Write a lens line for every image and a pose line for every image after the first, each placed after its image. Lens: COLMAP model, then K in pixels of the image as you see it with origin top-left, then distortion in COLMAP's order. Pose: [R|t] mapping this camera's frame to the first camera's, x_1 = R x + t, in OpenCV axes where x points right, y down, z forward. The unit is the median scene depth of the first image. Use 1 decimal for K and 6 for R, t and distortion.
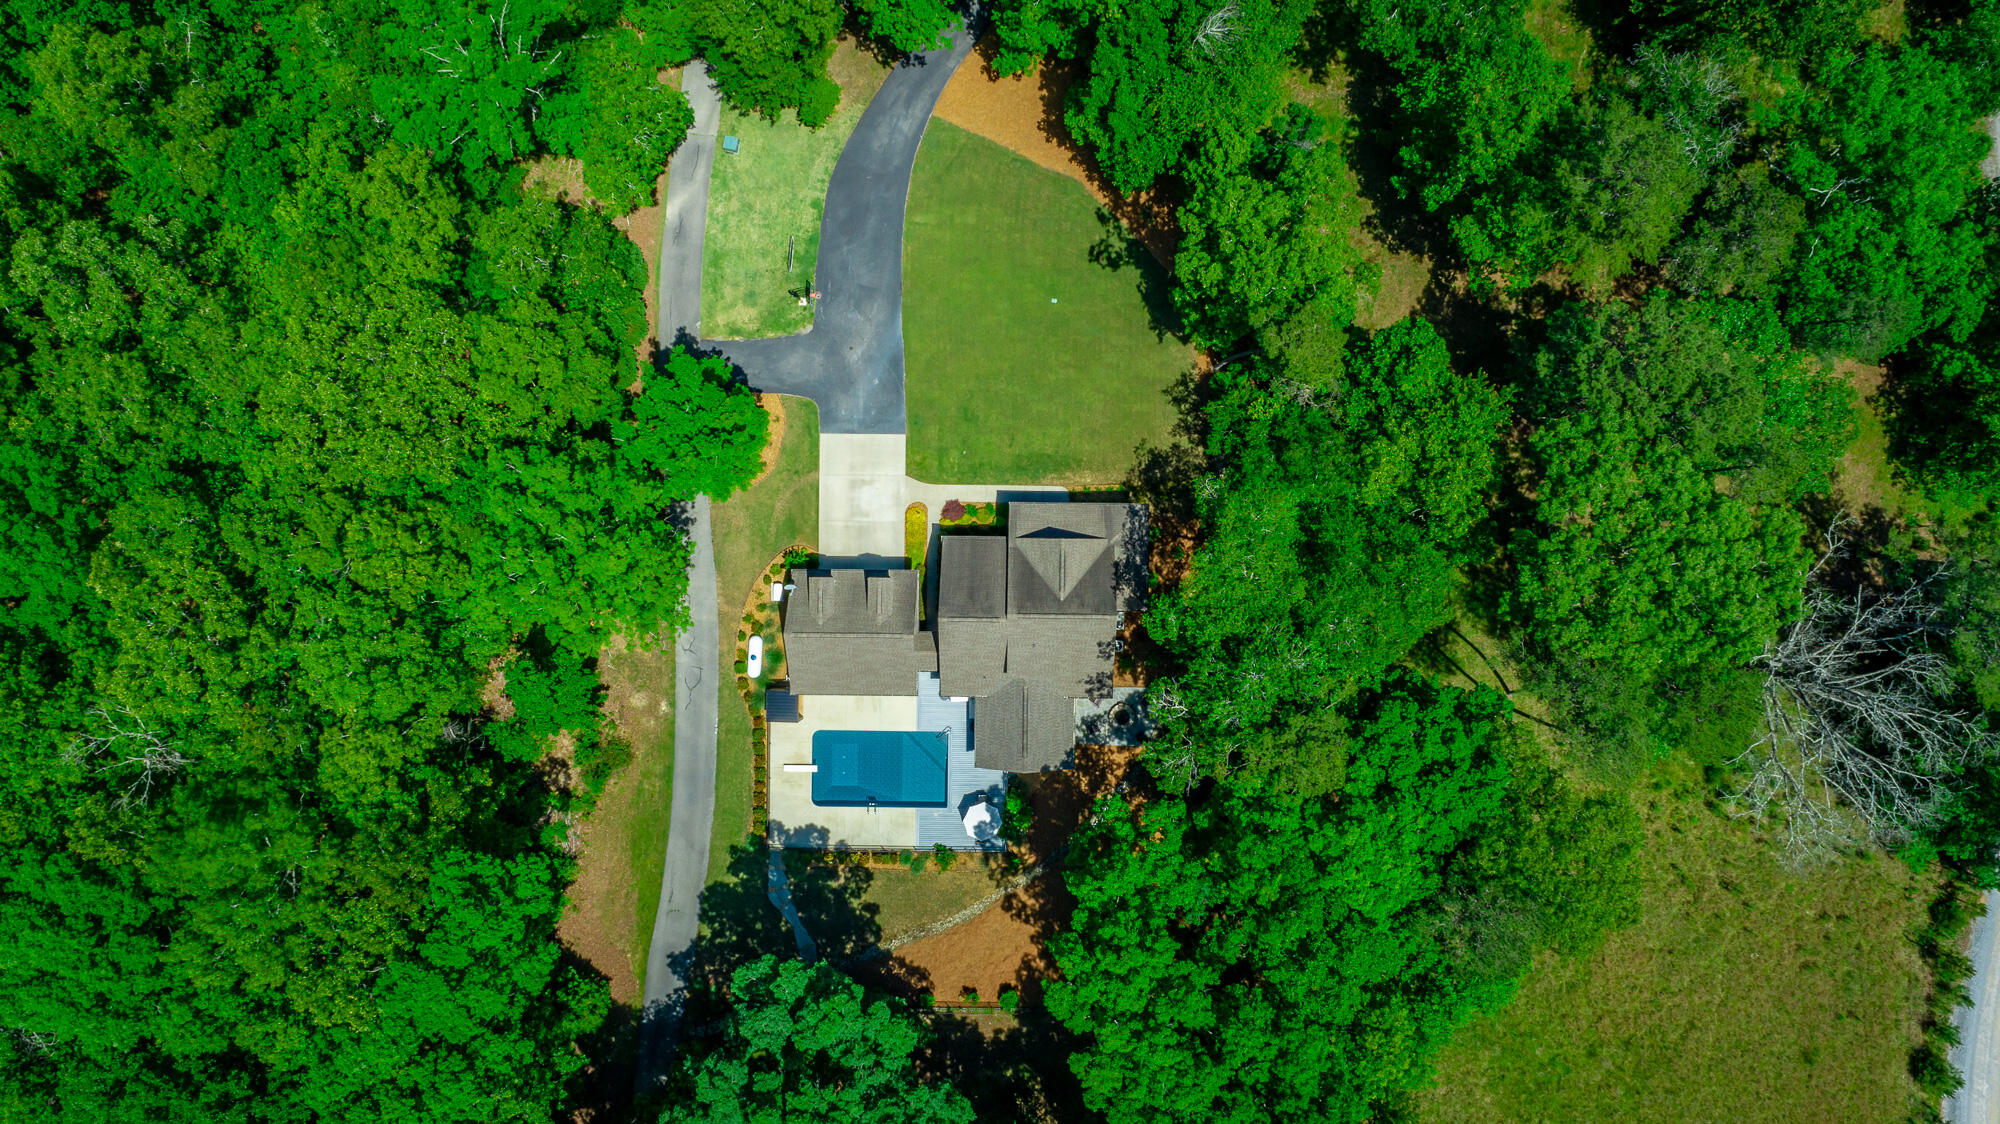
lens RADIAL K [[1318.8, 0, 1008.8], [0, 1318.8, 555.3], [0, 0, 1]] dist [0.006675, 0.003141]
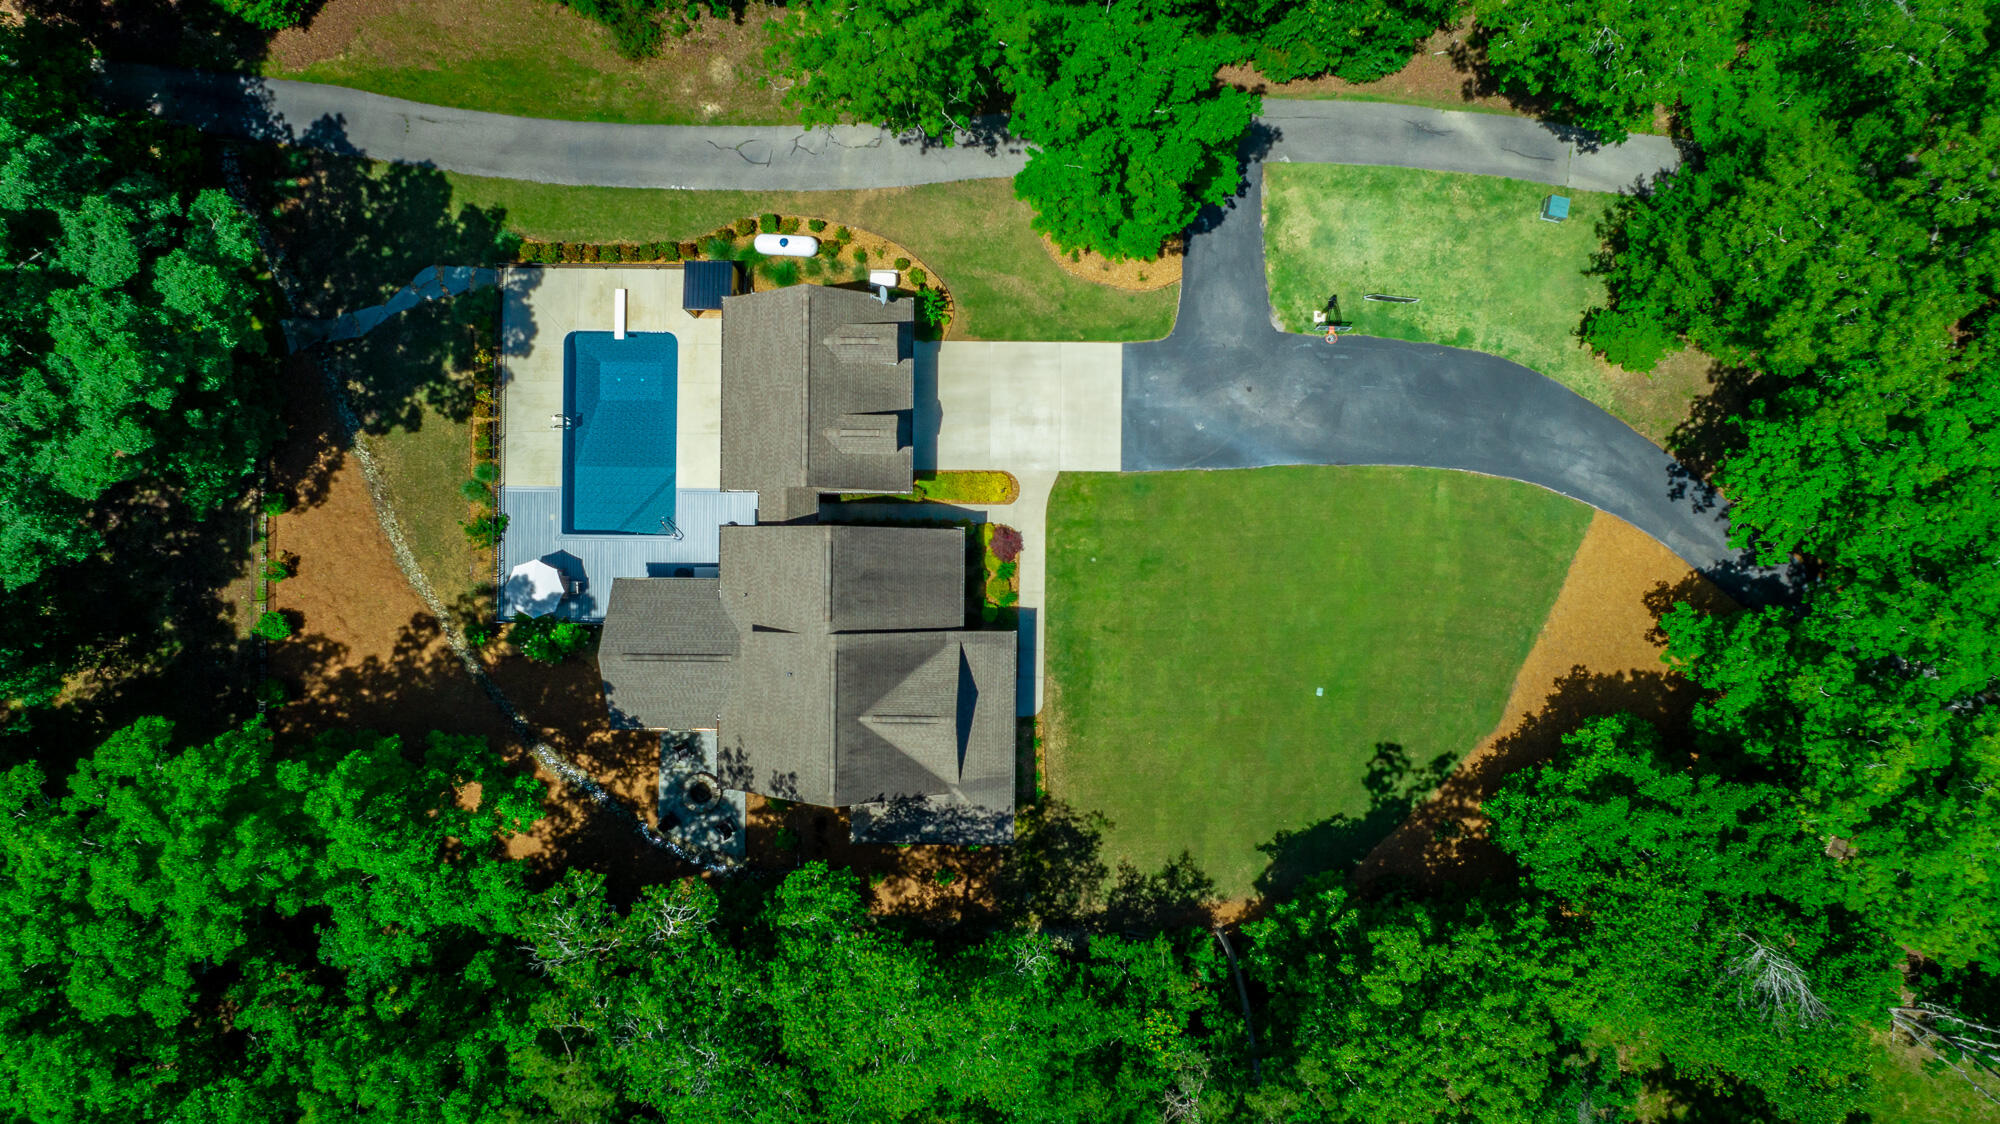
lens RADIAL K [[1318.8, 0, 1008.8], [0, 1318.8, 555.3], [0, 0, 1]] dist [0.006675, 0.003141]
pose [[0.000365, 0.999997, 0.002488, -0.037265], [-0.999999, 0.000361, 0.001539, -0.036011], [0.001538, -0.002489, 0.999996, 0.331380]]
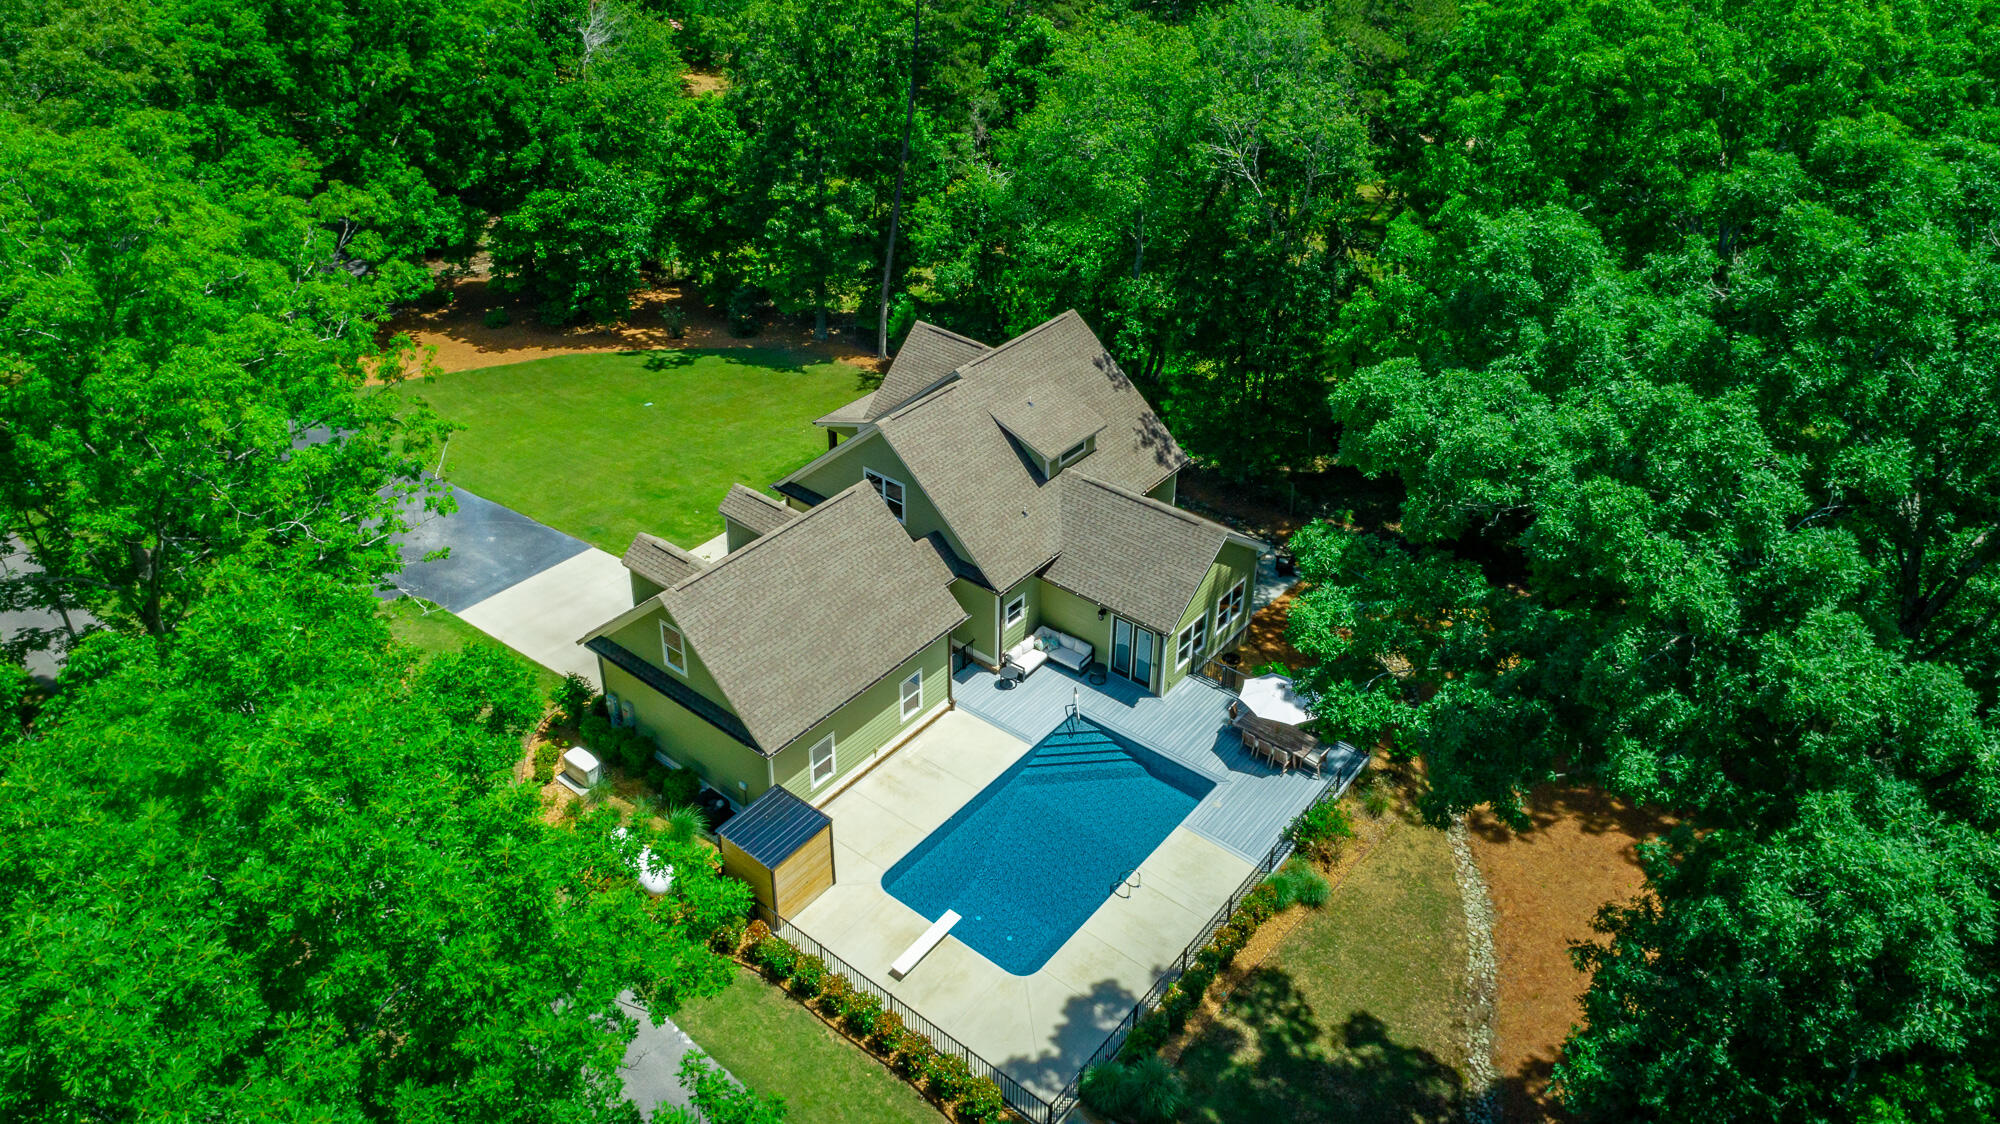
lens RADIAL K [[1318.8, 0, 1008.8], [0, 1318.8, 555.3], [0, 0, 1]] dist [0.006675, 0.003141]
pose [[0.610910, -0.420532, 0.670777, -0.348294], [0.791614, 0.336914, -0.509741, 0.332521], [-0.011632, 0.842403, 0.538723, 0.706195]]
